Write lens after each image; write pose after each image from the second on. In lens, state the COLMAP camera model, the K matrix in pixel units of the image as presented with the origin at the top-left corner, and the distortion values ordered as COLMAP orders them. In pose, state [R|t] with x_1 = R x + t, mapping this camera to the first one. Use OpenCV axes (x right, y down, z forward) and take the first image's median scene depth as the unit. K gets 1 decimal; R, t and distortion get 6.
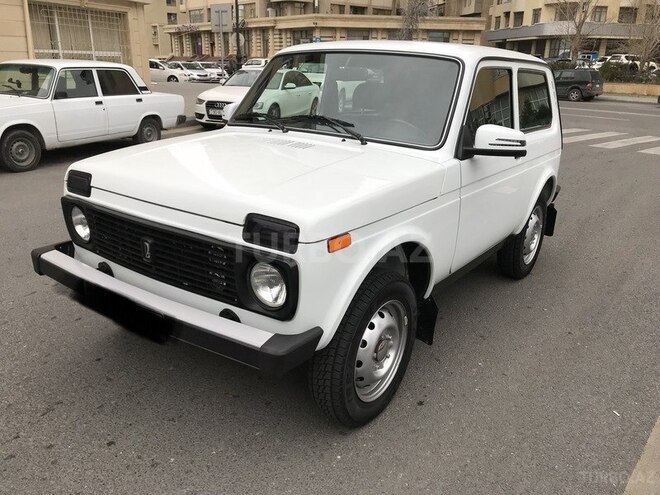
lens RADIAL K [[539.5, 0, 330.0], [0, 539.5, 247.5], [0, 0, 1]] dist [0.062987, -0.082123]
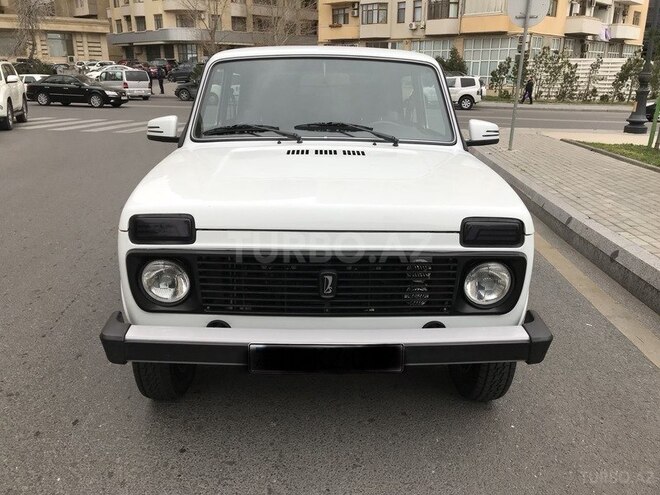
lens RADIAL K [[539.5, 0, 330.0], [0, 539.5, 247.5], [0, 0, 1]] dist [0.062987, -0.082123]
pose [[0.795365, -0.196366, 0.573442, -0.055479], [0.200111, 0.978092, 0.057378, -0.006961], [-0.572146, 0.069116, 0.817235, 0.019157]]
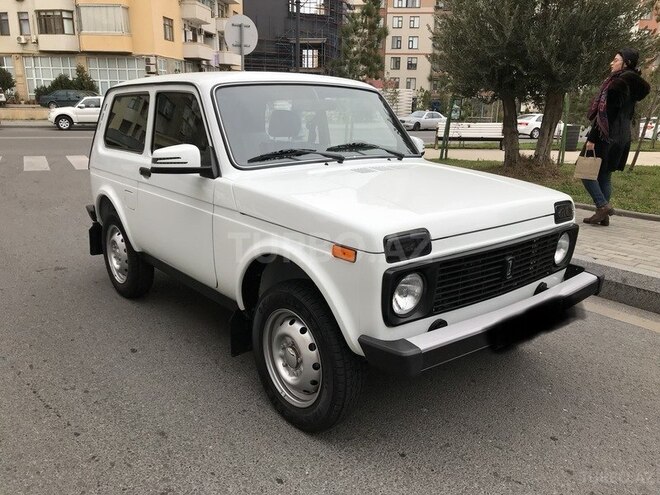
lens RADIAL K [[539.5, 0, 330.0], [0, 539.5, 247.5], [0, 0, 1]] dist [0.062987, -0.082123]
pose [[0.242765, -0.270882, 0.931498, -0.097238], [0.298776, 0.934424, 0.193867, -0.023996], [-0.922929, 0.231245, 0.307779, 0.066751]]
